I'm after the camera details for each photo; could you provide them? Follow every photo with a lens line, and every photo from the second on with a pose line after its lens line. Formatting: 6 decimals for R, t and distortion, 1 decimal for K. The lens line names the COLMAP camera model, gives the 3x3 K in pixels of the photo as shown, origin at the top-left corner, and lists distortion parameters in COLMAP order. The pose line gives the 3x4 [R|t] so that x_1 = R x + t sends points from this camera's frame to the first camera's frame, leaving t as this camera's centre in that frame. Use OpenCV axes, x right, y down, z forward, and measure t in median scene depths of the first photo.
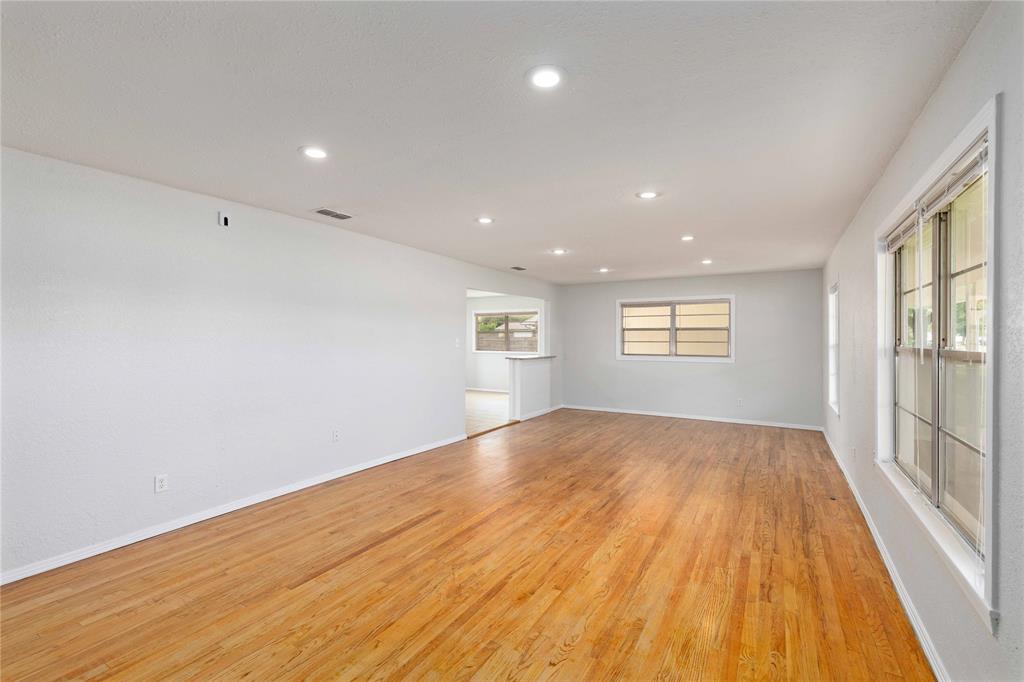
lens RADIAL K [[451.0, 0, 504.0], [0, 451.0, 337.0], [0, 0, 1]] dist [-0.002978, -0.000125]
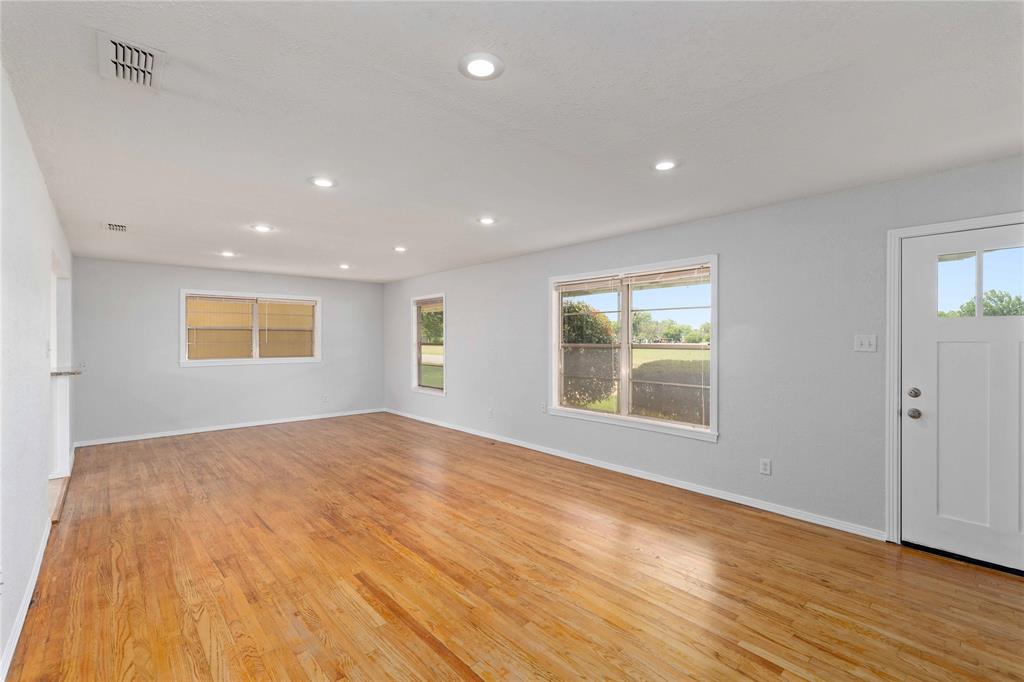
lens RADIAL K [[446.0, 0, 512.0], [0, 446.0, 341.0], [0, 0, 1]] dist [-0.003253, -0.000176]
pose [[0.281957, -0.005948, 0.959409, -0.778288], [-0.000939, 0.999979, 0.006475, -0.000265], [-0.959427, -0.002726, 0.281945, 0.565713]]
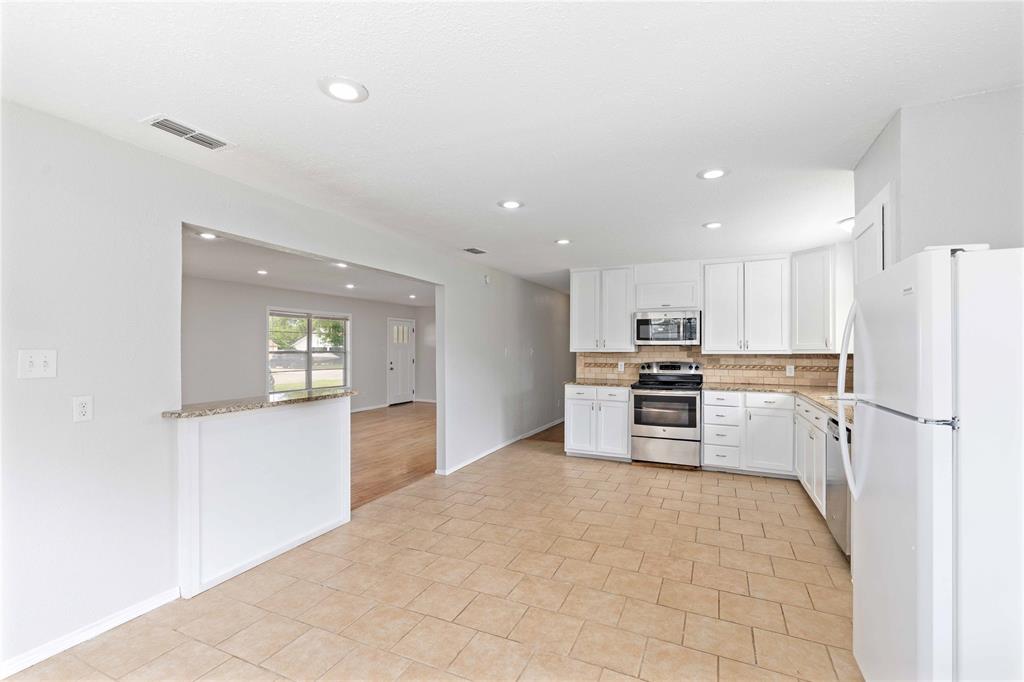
lens RADIAL K [[451.0, 0, 504.0], [0, 451.0, 337.0], [0, 0, 1]] dist [-0.002978, -0.000125]
pose [[-0.994506, -0.010272, -0.104173, -0.221095], [-0.007331, 0.999565, -0.028581, 0.004099], [0.104421, -0.027660, -0.994148, 3.237519]]
